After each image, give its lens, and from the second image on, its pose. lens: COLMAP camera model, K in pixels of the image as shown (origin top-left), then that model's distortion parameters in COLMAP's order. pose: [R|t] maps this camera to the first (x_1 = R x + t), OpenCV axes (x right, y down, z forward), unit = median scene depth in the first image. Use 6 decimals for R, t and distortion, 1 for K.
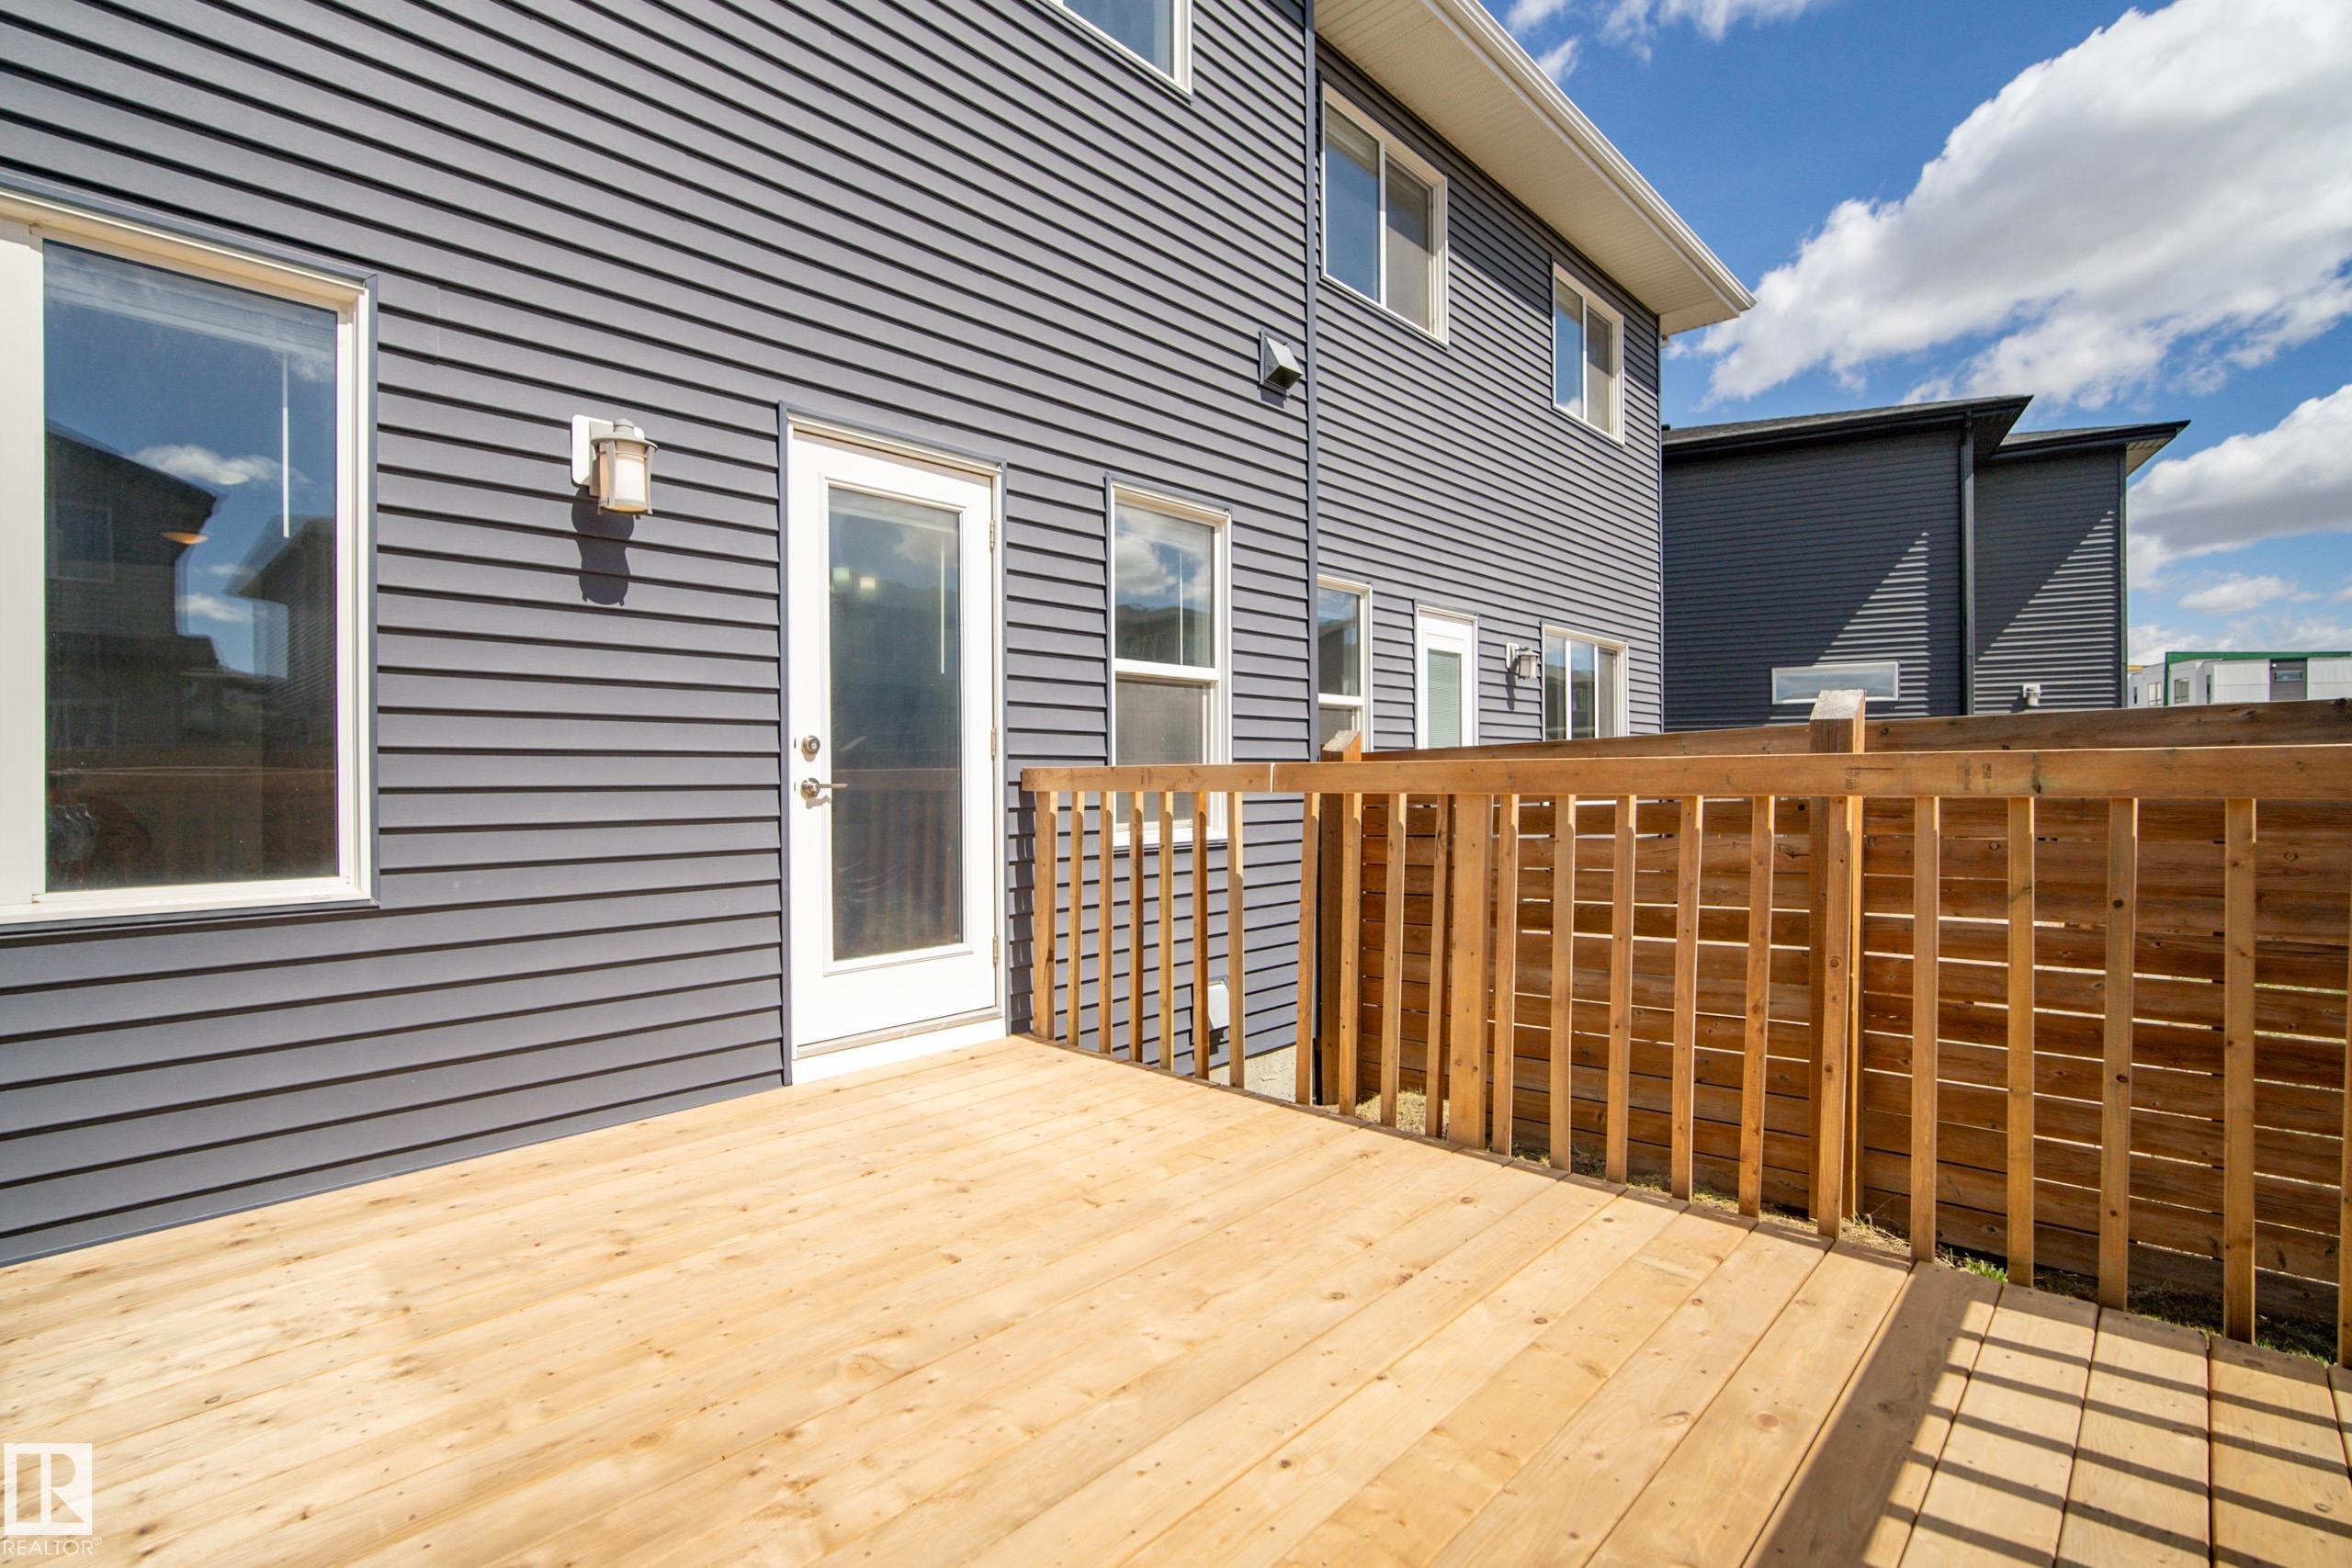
lens RADIAL K [[1029.1, 0, 1173.6], [0, 1029.1, 791.2], [0, 0, 1]] dist [-0.016704, 0.006226]
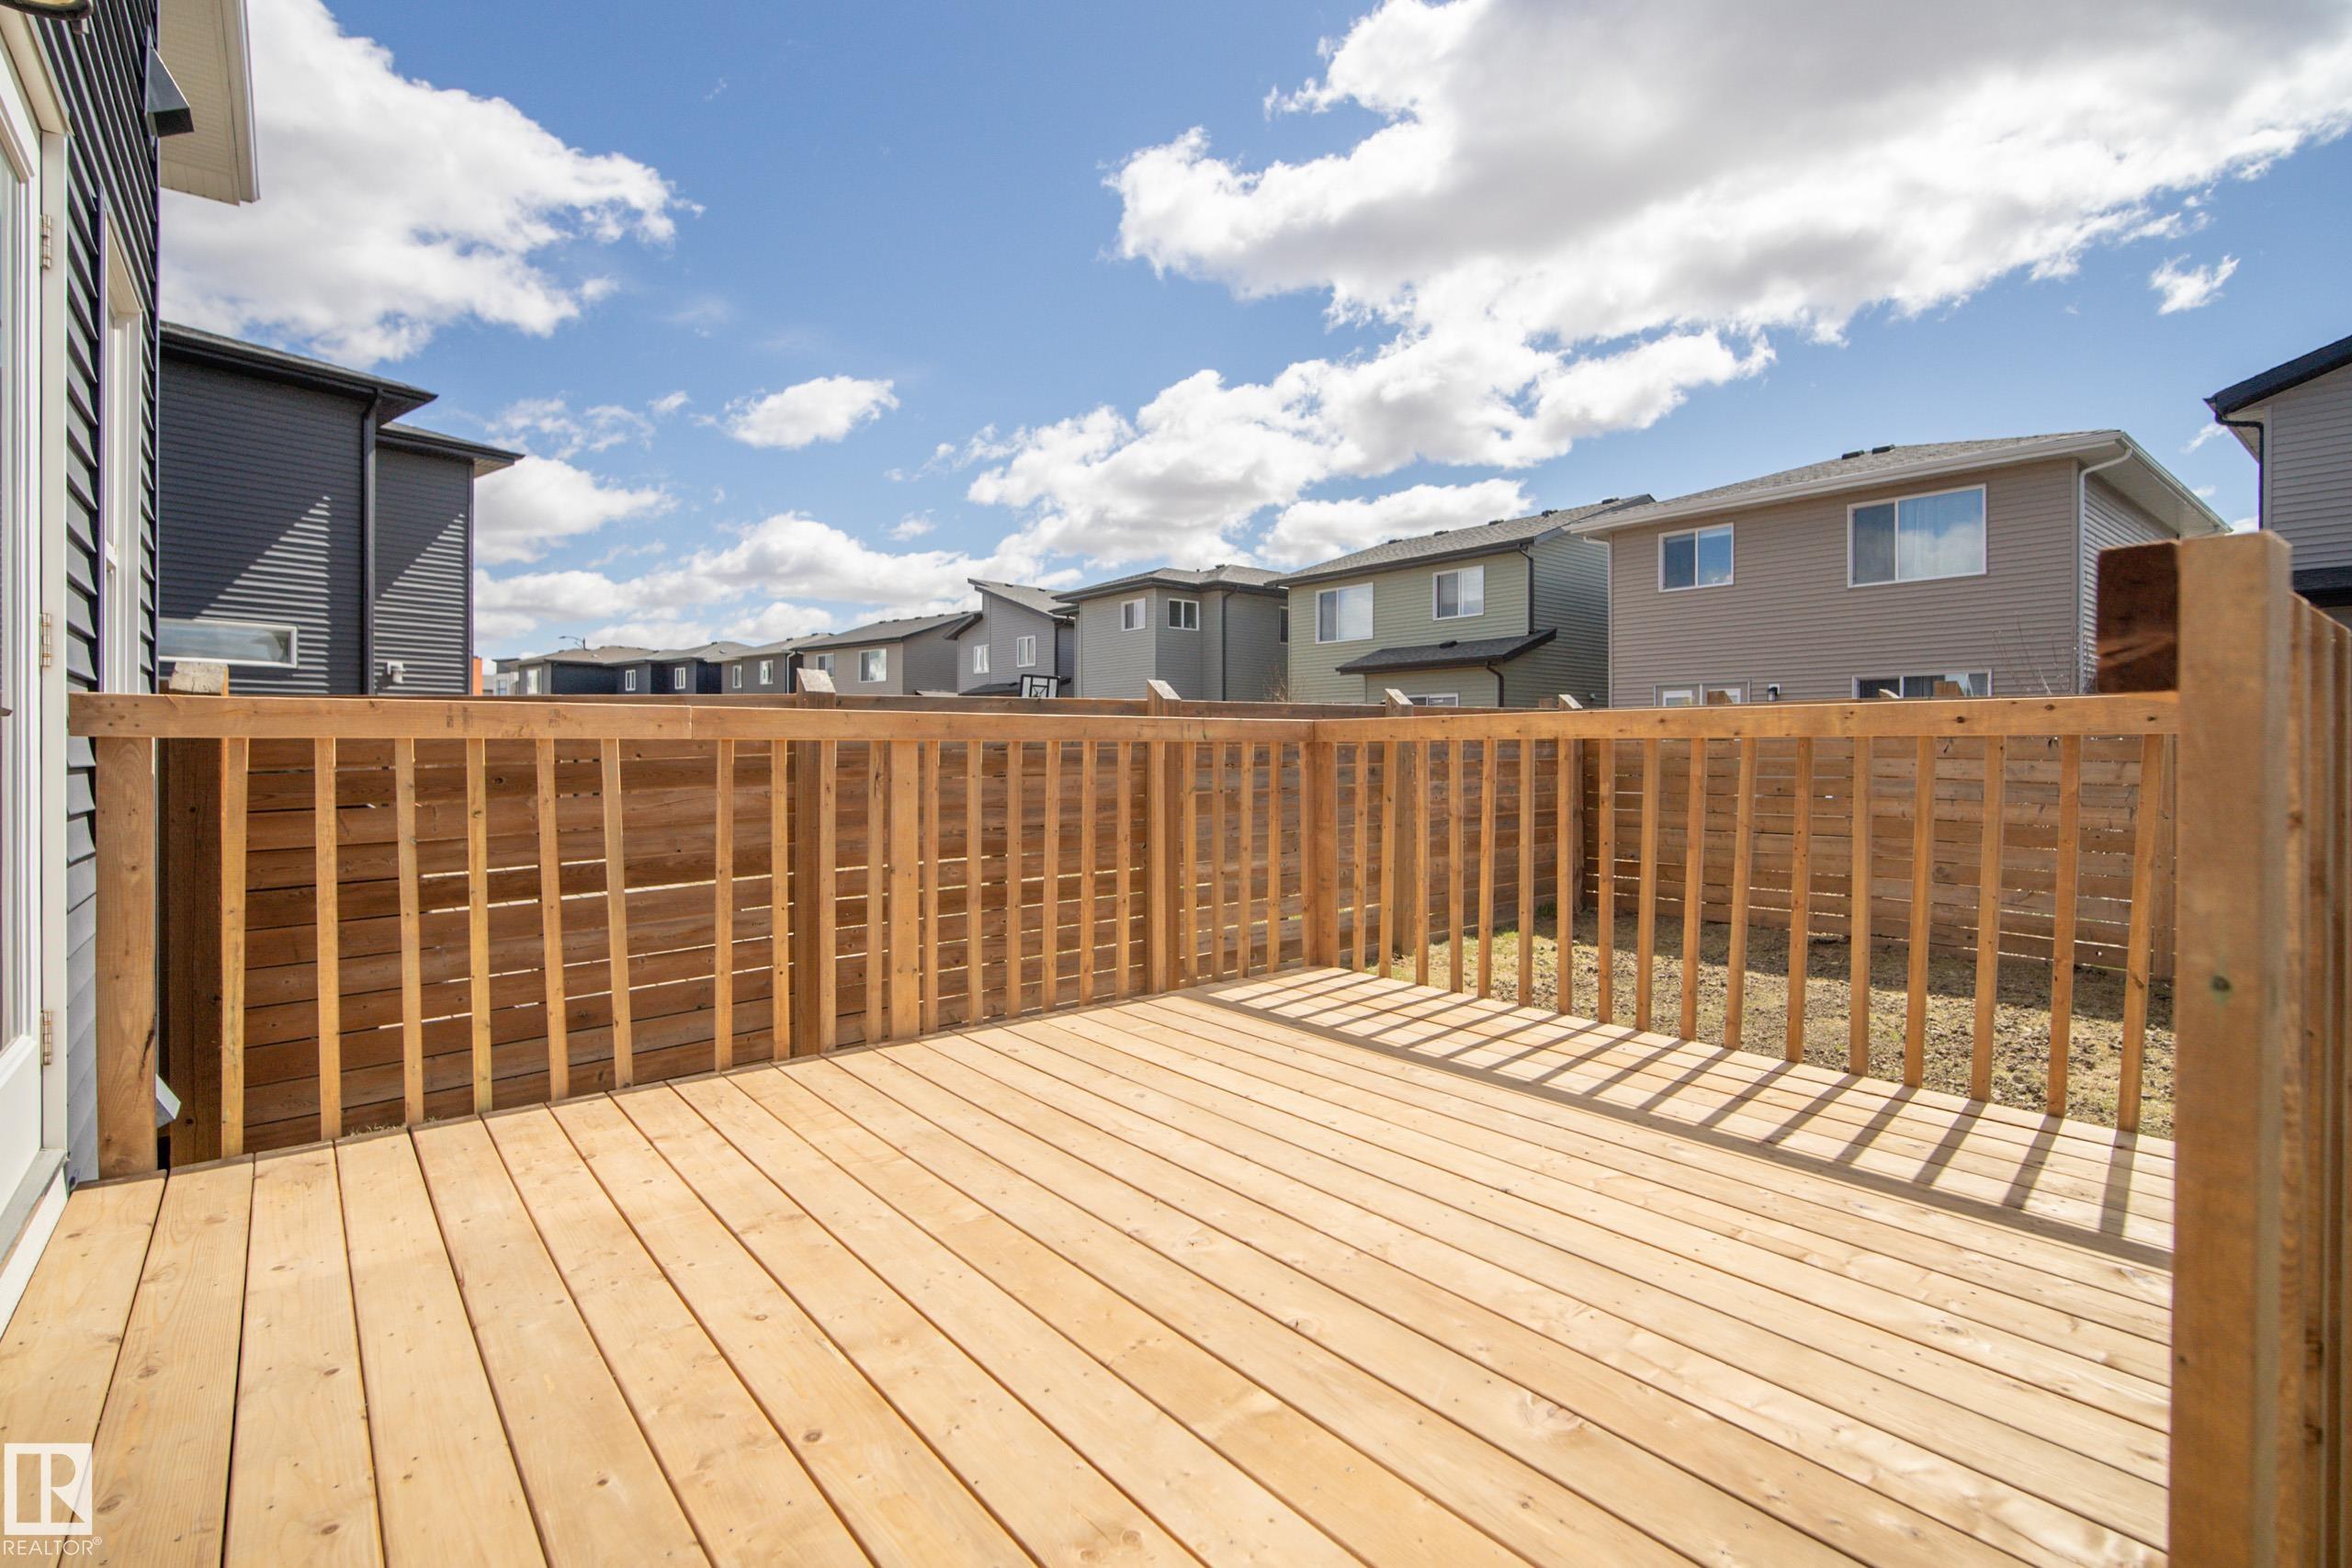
lens RADIAL K [[1029.1, 0, 1173.6], [0, 1029.1, 791.2], [0, 0, 1]] dist [-0.016704, 0.006226]
pose [[0.136145, -0.039119, 0.989916, -0.126182], [0.016473, 0.999171, 0.037219, 0.003416], [-0.990552, 0.011240, 0.136676, 0.077000]]
